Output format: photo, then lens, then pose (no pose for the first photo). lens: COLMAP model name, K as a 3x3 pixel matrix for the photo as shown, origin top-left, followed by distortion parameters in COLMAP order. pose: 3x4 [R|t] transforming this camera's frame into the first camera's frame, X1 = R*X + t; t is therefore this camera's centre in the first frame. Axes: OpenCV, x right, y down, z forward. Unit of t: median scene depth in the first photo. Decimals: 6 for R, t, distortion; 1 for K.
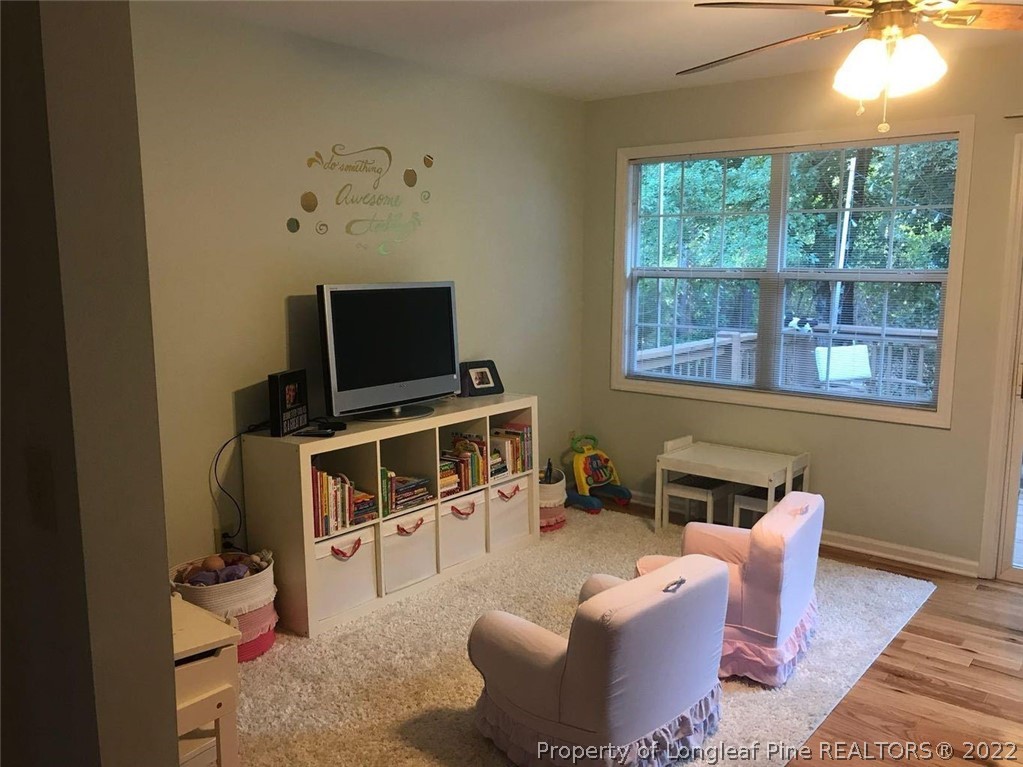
lens RADIAL K [[842.7, 0, 511.5], [0, 842.7, 383.5], [0, 0, 1]] dist [0.046564, -0.069721]
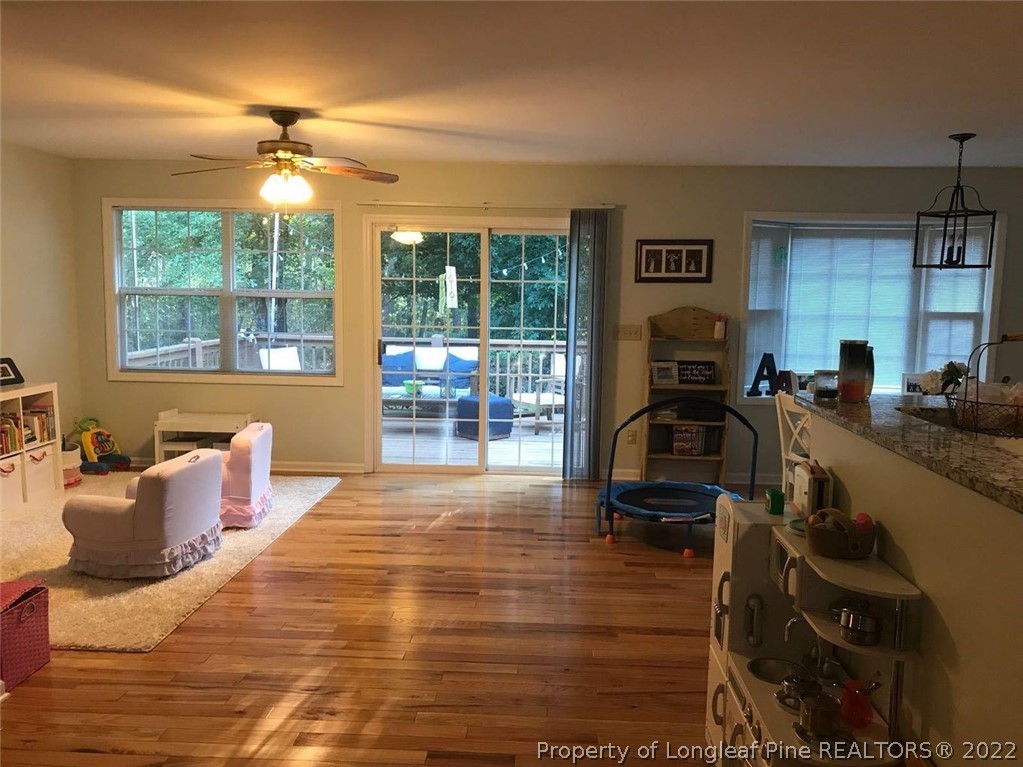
lens RADIAL K [[835.1, 0, 511.5], [0, 835.1, 383.5], [0, 0, 1]] dist [0.005893, 0.003674]
pose [[0.801953, -0.056316, 0.594726, -0.188923], [0.073909, 0.997251, -0.005231, 0.080553], [-0.592797, 0.048151, 0.803911, -0.505281]]
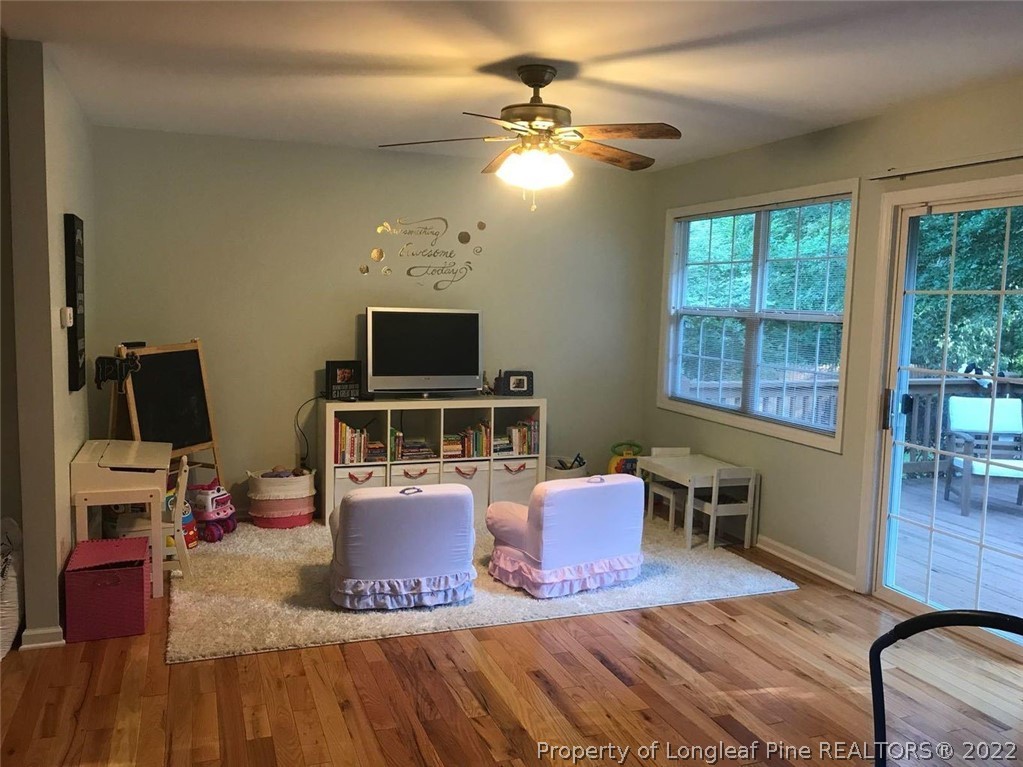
lens RADIAL K [[834.4, 0, 511.5], [0, 834.4, 383.5], [0, 0, 1]] dist [0.037204, -0.062969]
pose [[0.867734, 0.073001, -0.491639, 0.662890], [-0.100324, 0.994520, -0.029399, 0.036995], [0.486799, 0.074834, 0.870303, -0.174764]]
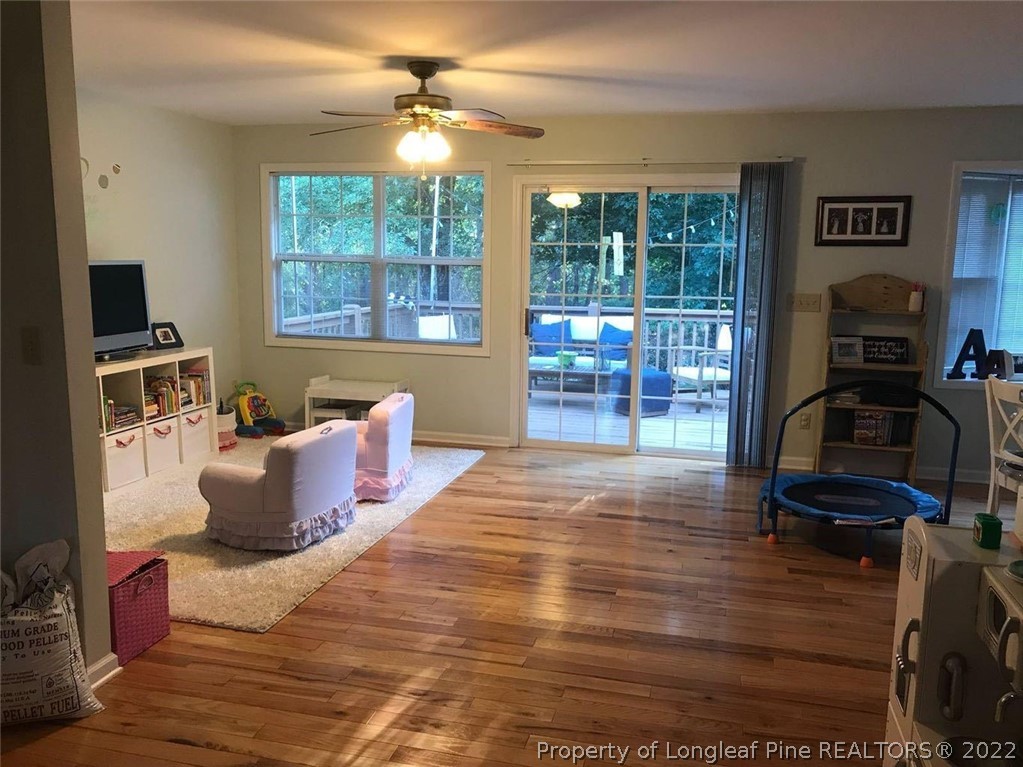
lens RADIAL K [[834.4, 0, 511.5], [0, 834.4, 383.5], [0, 0, 1]] dist [0.037204, -0.062969]
pose [[0.905698, -0.054479, 0.420409, -0.108548], [0.050546, 0.998511, 0.020500, 0.073545], [-0.420900, 0.002683, 0.907103, -0.437201]]
